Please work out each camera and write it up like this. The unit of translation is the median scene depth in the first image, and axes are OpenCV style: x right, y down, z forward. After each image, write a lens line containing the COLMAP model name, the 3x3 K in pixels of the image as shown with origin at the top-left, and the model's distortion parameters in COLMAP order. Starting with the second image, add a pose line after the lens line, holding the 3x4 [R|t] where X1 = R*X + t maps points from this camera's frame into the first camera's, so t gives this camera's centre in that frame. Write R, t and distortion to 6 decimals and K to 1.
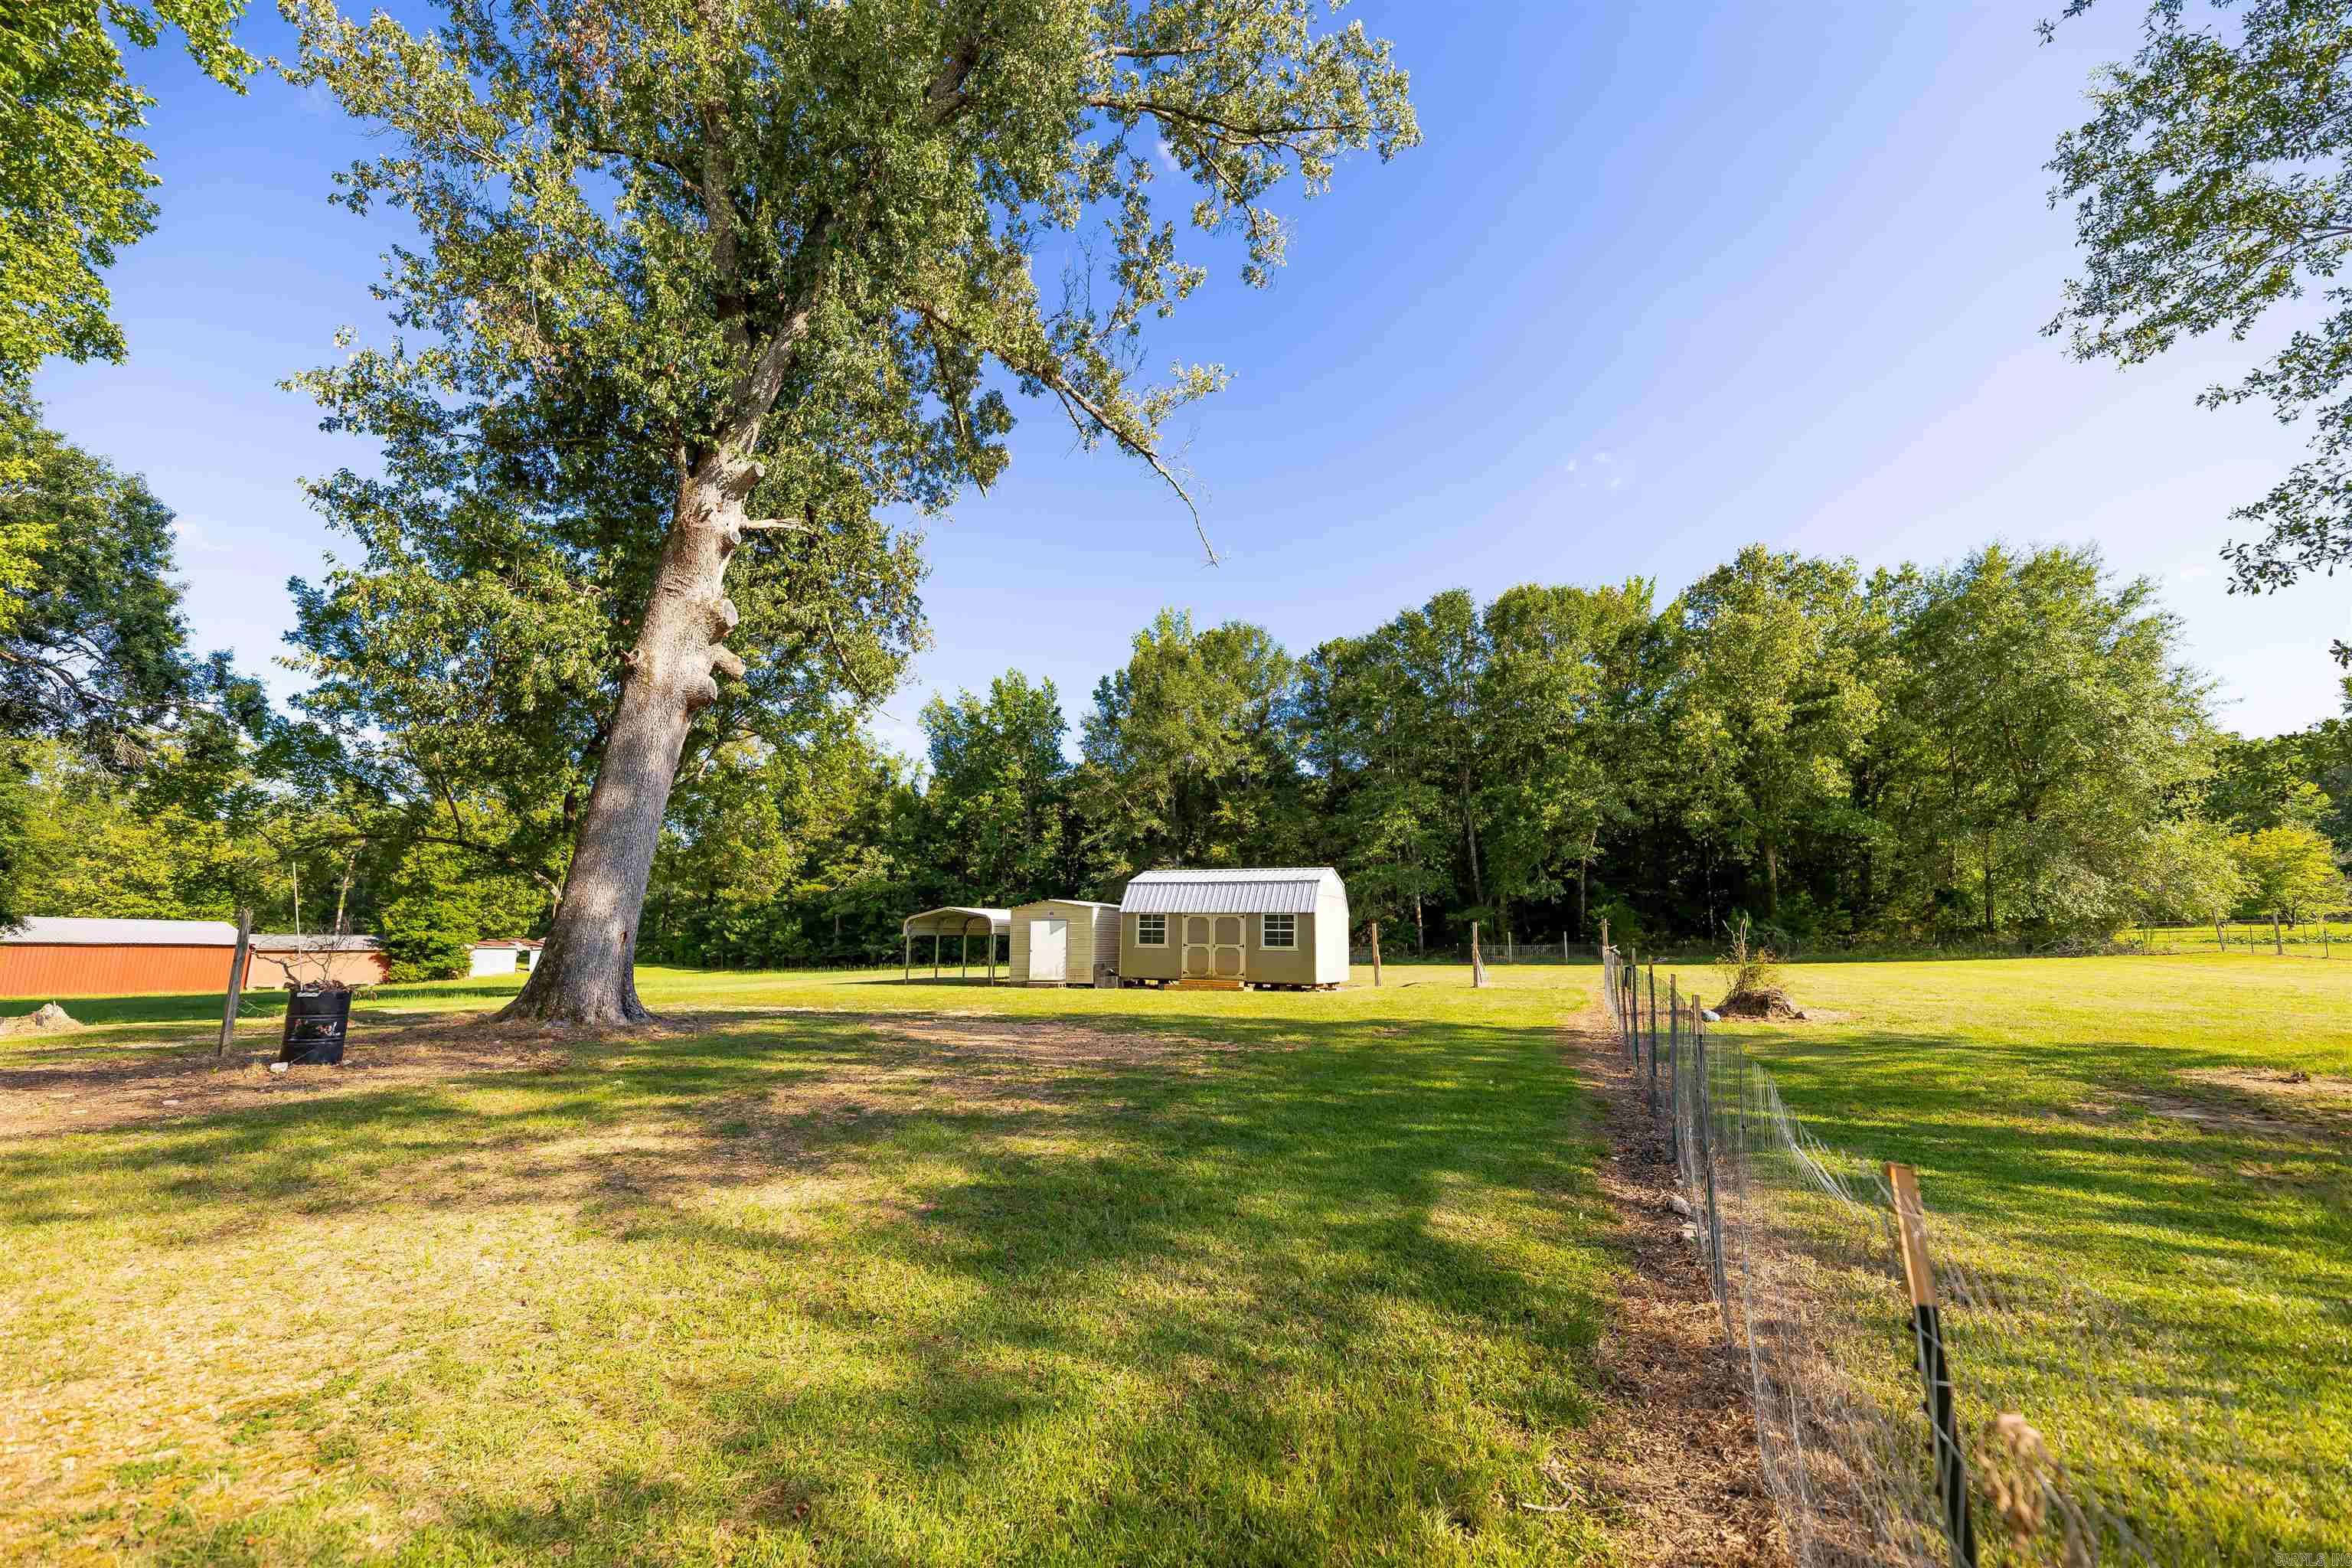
lens RADIAL K [[961.5, 0, 1169.2], [0, 961.5, 794.2], [0, 0, 1]] dist [0.000162, -0.000093]
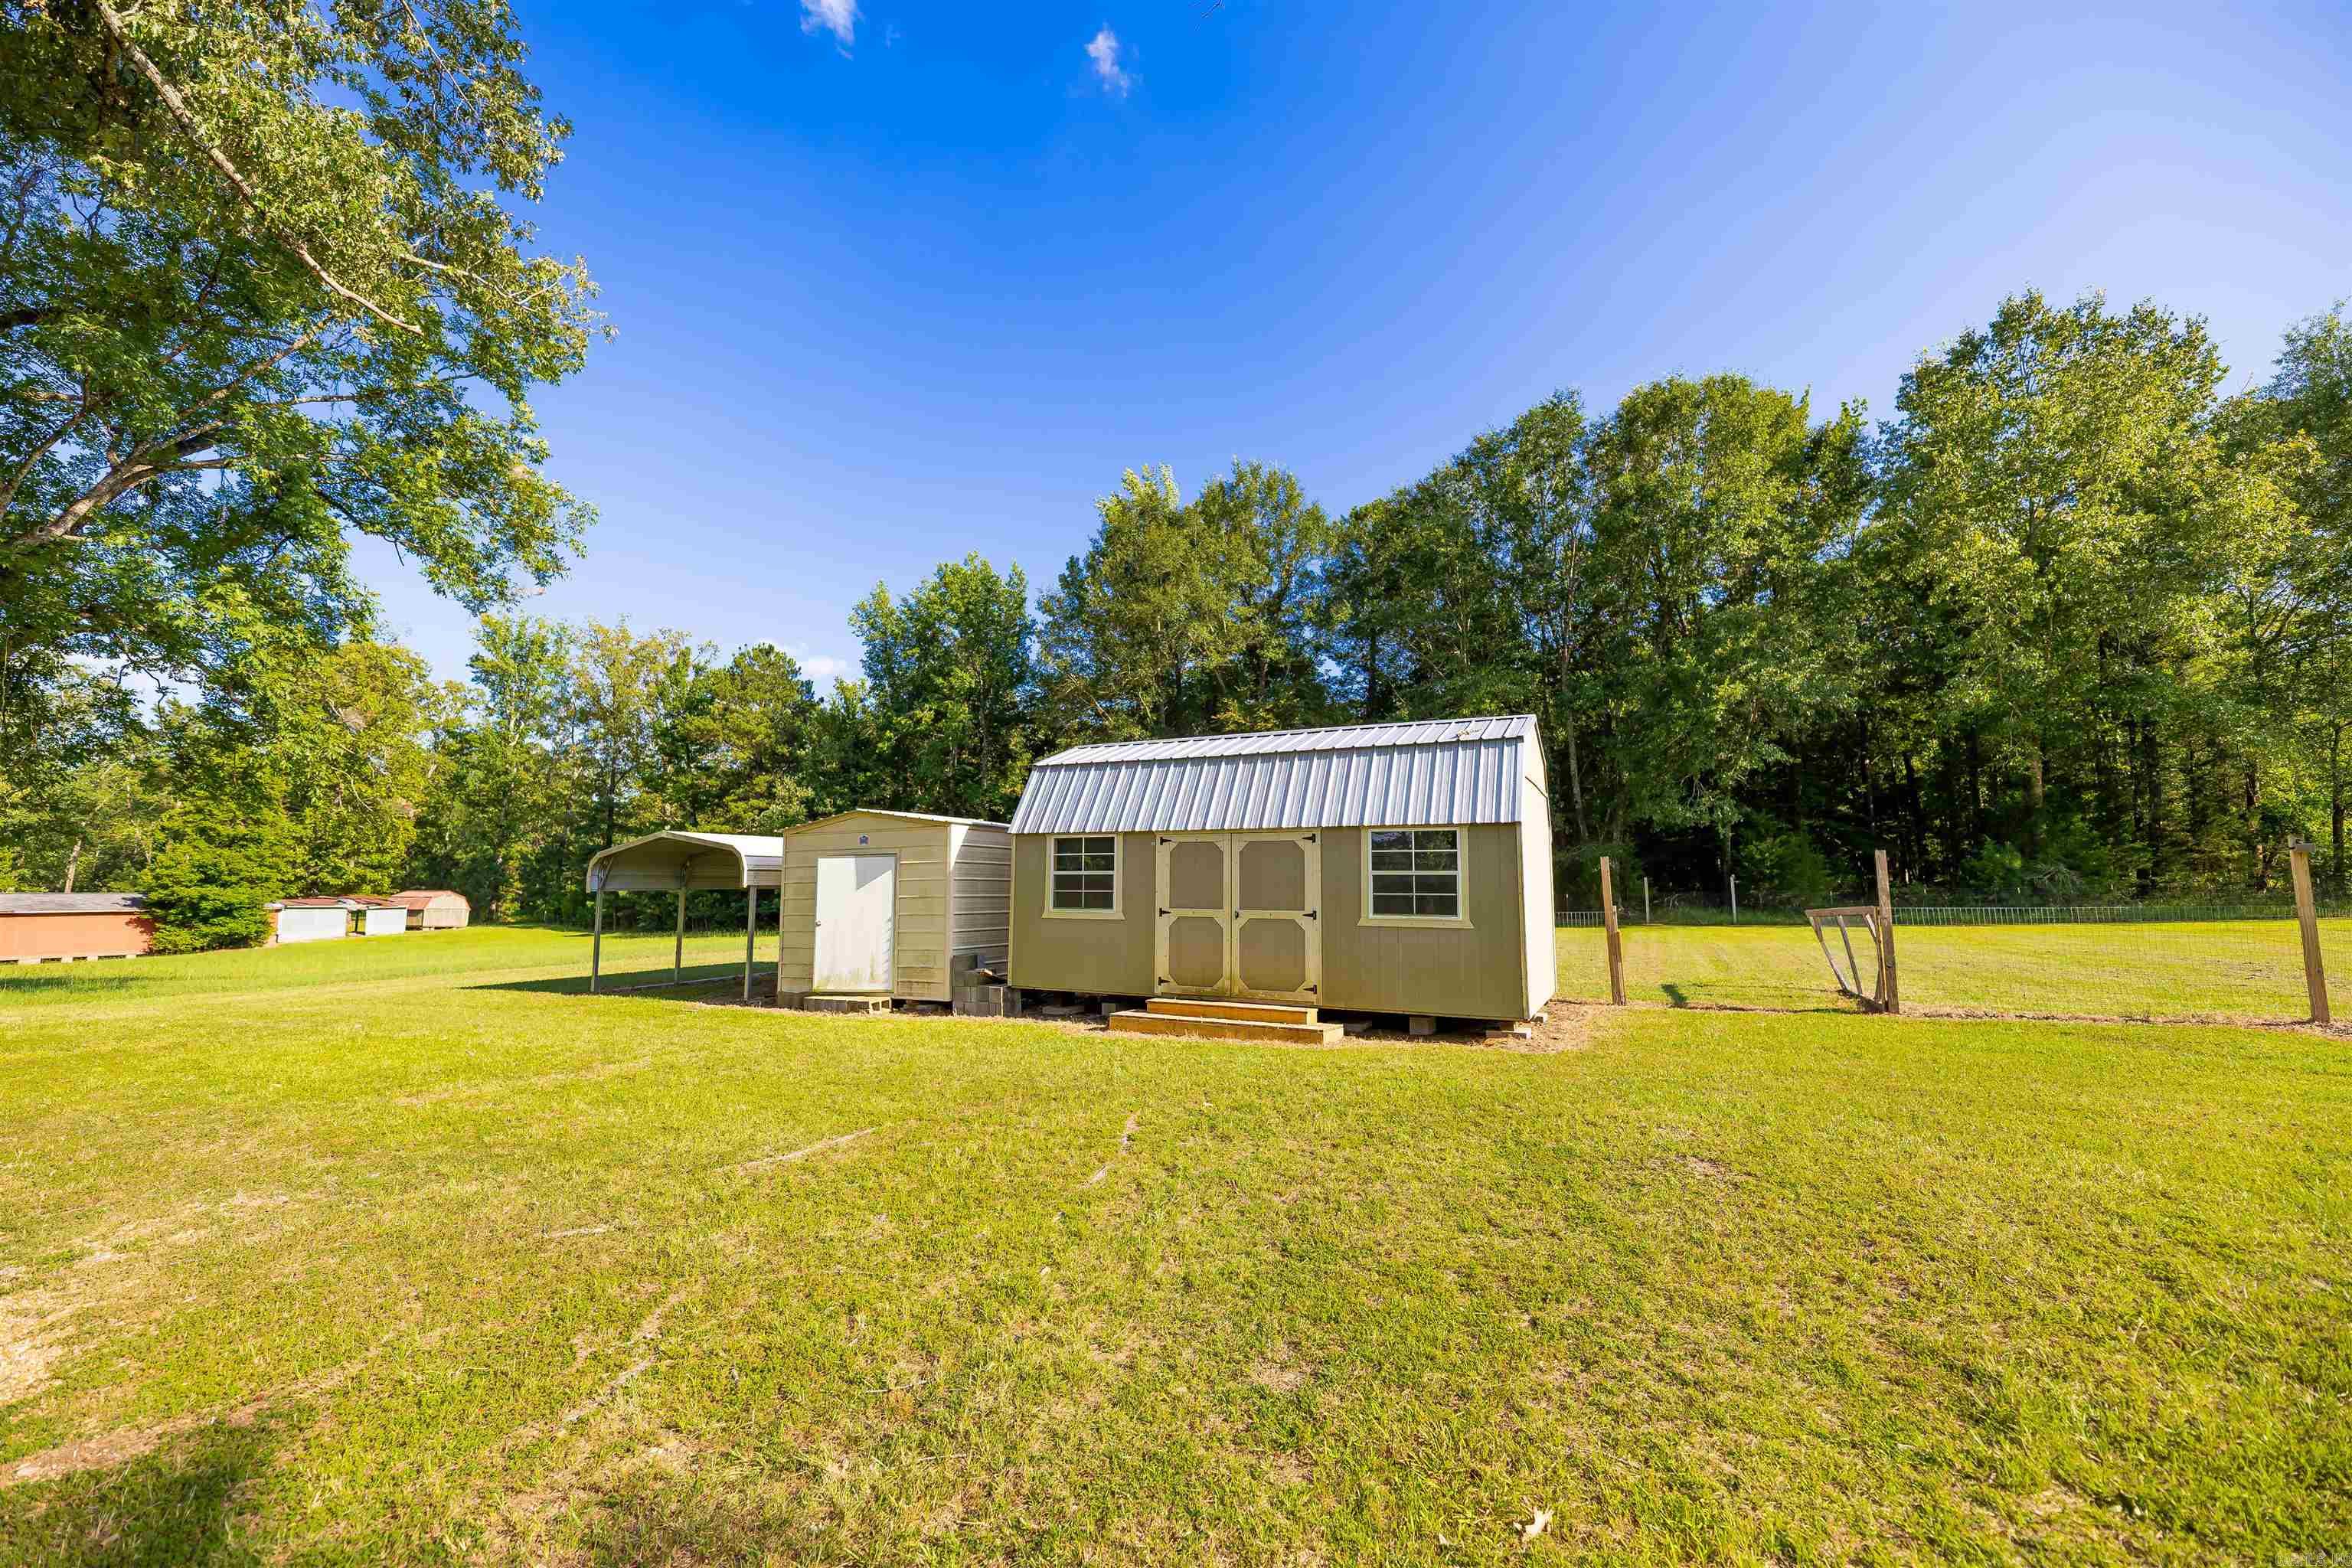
lens RADIAL K [[949.7, 0, 1180.5], [0, 949.7, 769.2], [0, 0, 1]] dist [-0.000526, -0.000173]
pose [[0.999871, -0.005744, 0.014968, 0.010000], [0.005369, 0.999674, 0.024955, 0.048772], [-0.015106, -0.024871, 0.999577, 0.337230]]
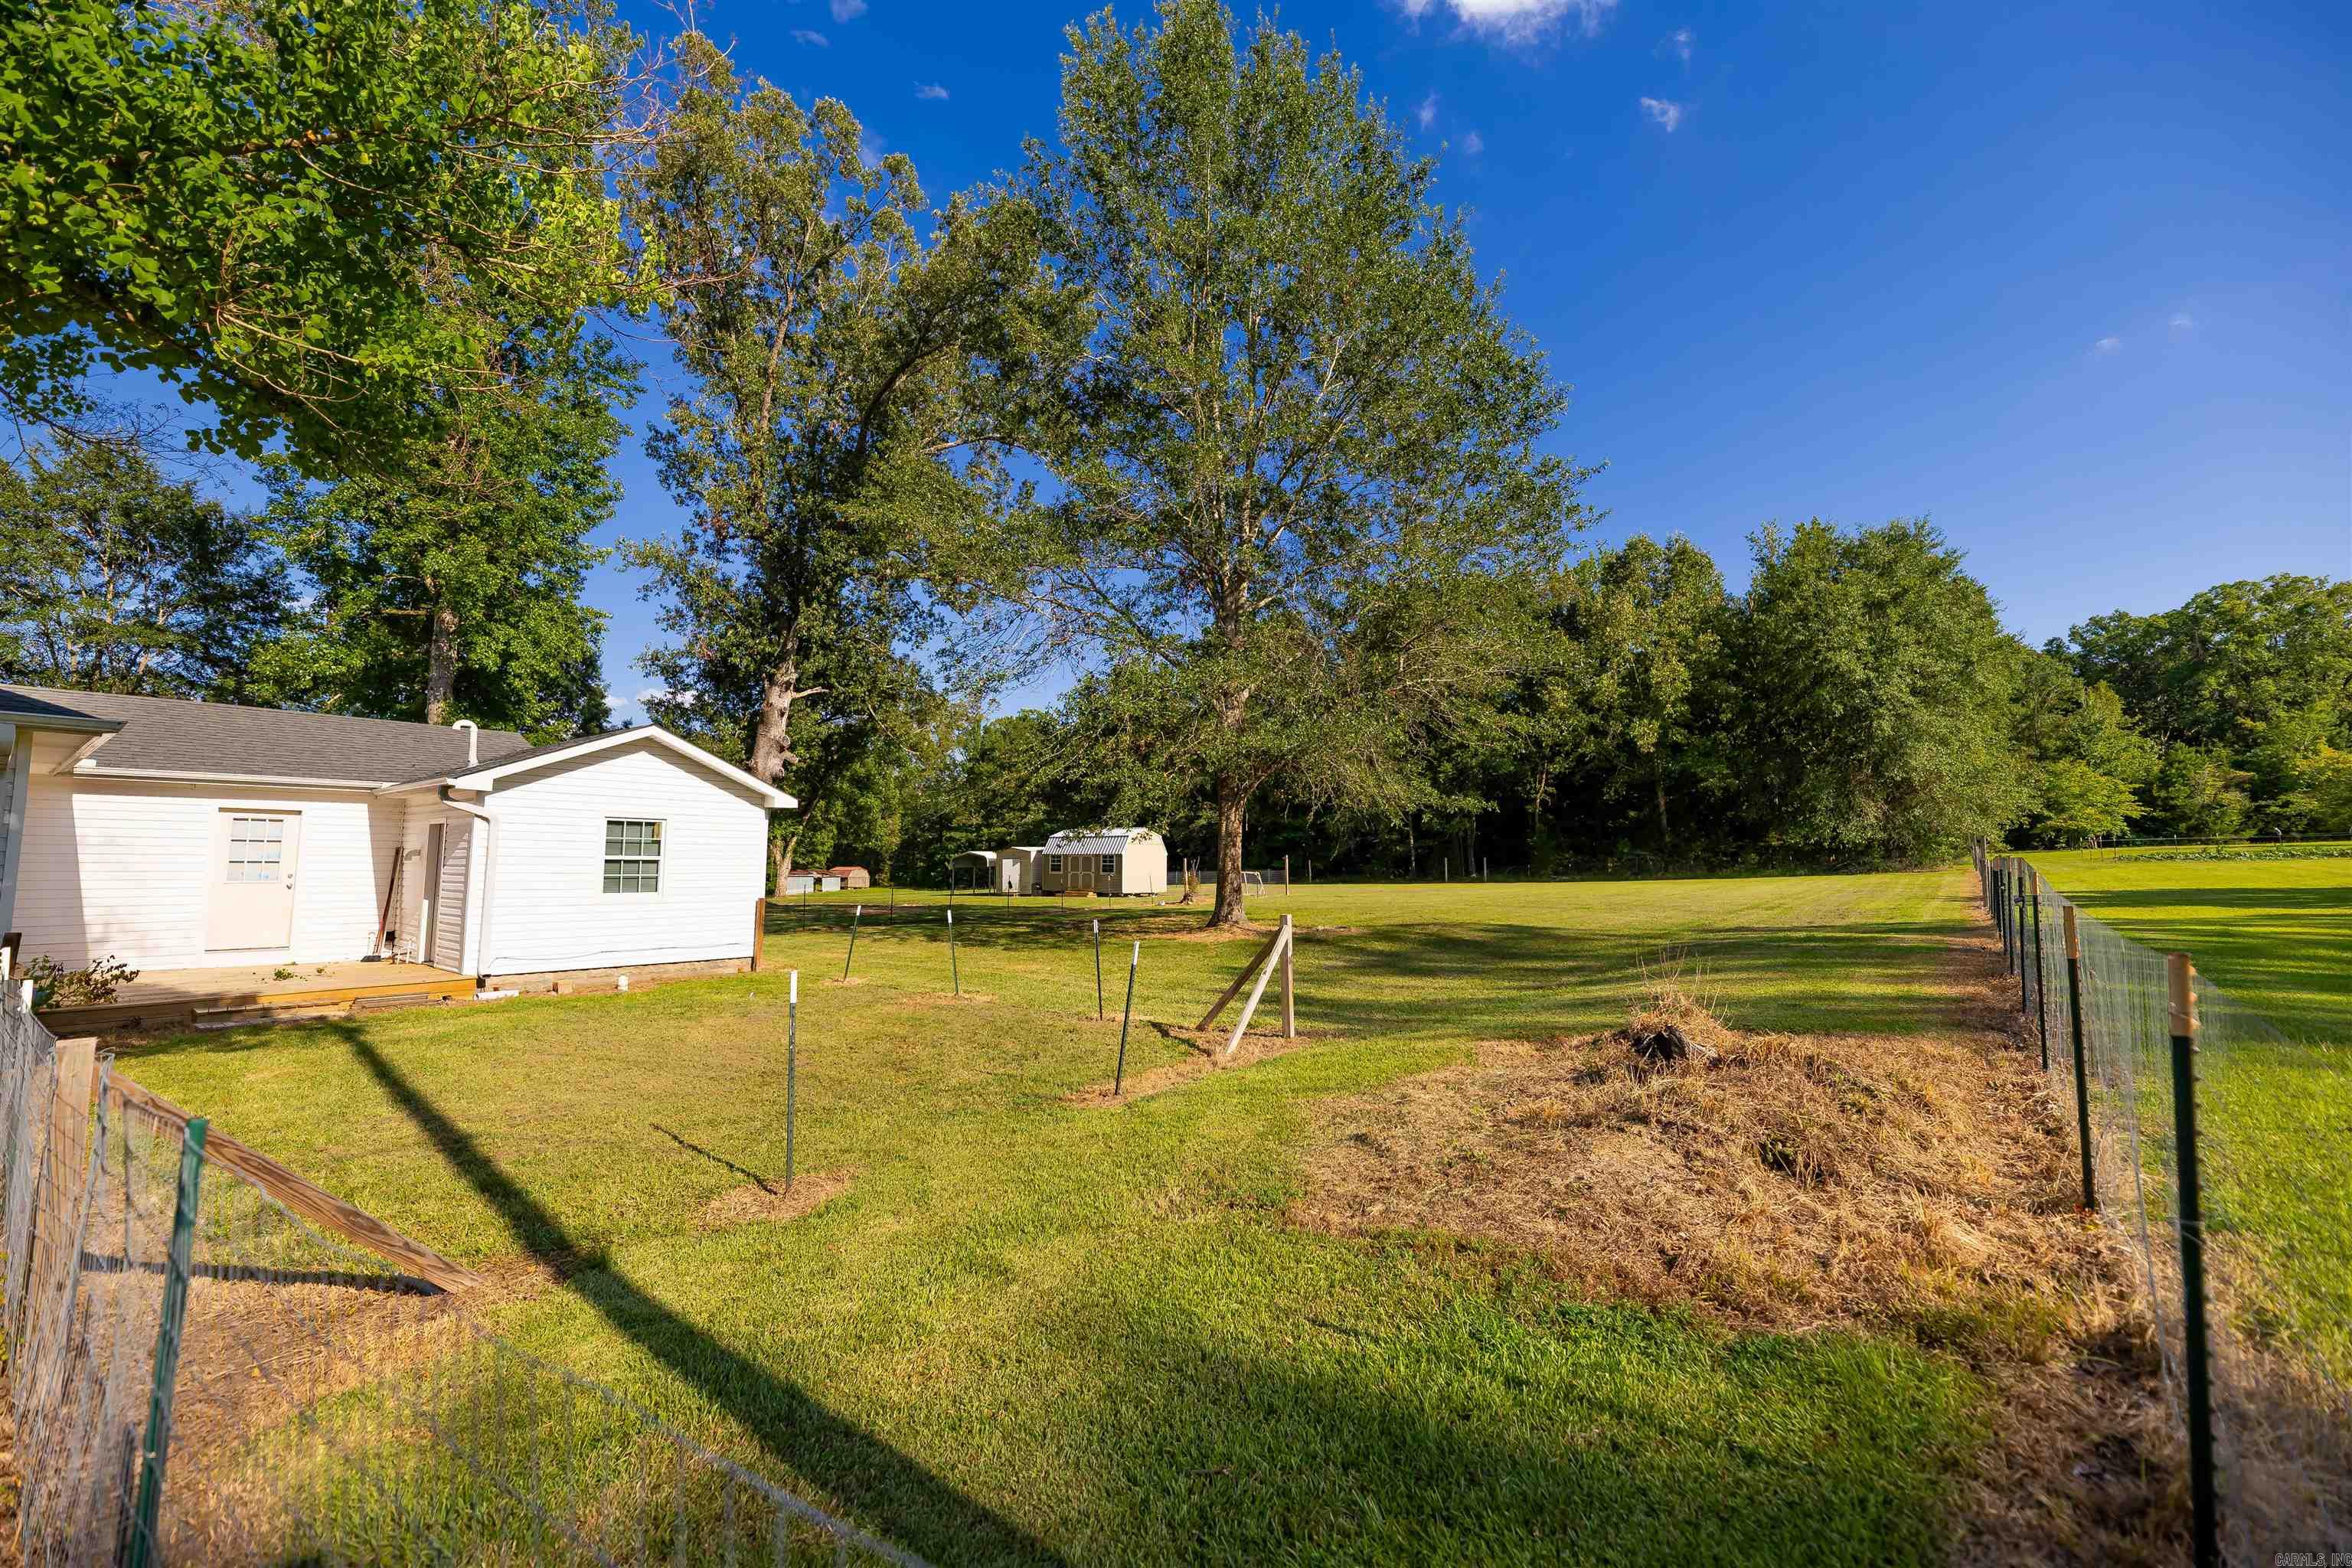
lens RADIAL K [[961.5, 0, 1169.2], [0, 961.5, 794.2], [0, 0, 1]] dist [0.000162, -0.000093]
pose [[0.961327, -0.030988, -0.273660, 0.385344], [0.052408, 0.996077, 0.071309, -0.059480], [0.270377, -0.082893, 0.959179, -0.367950]]
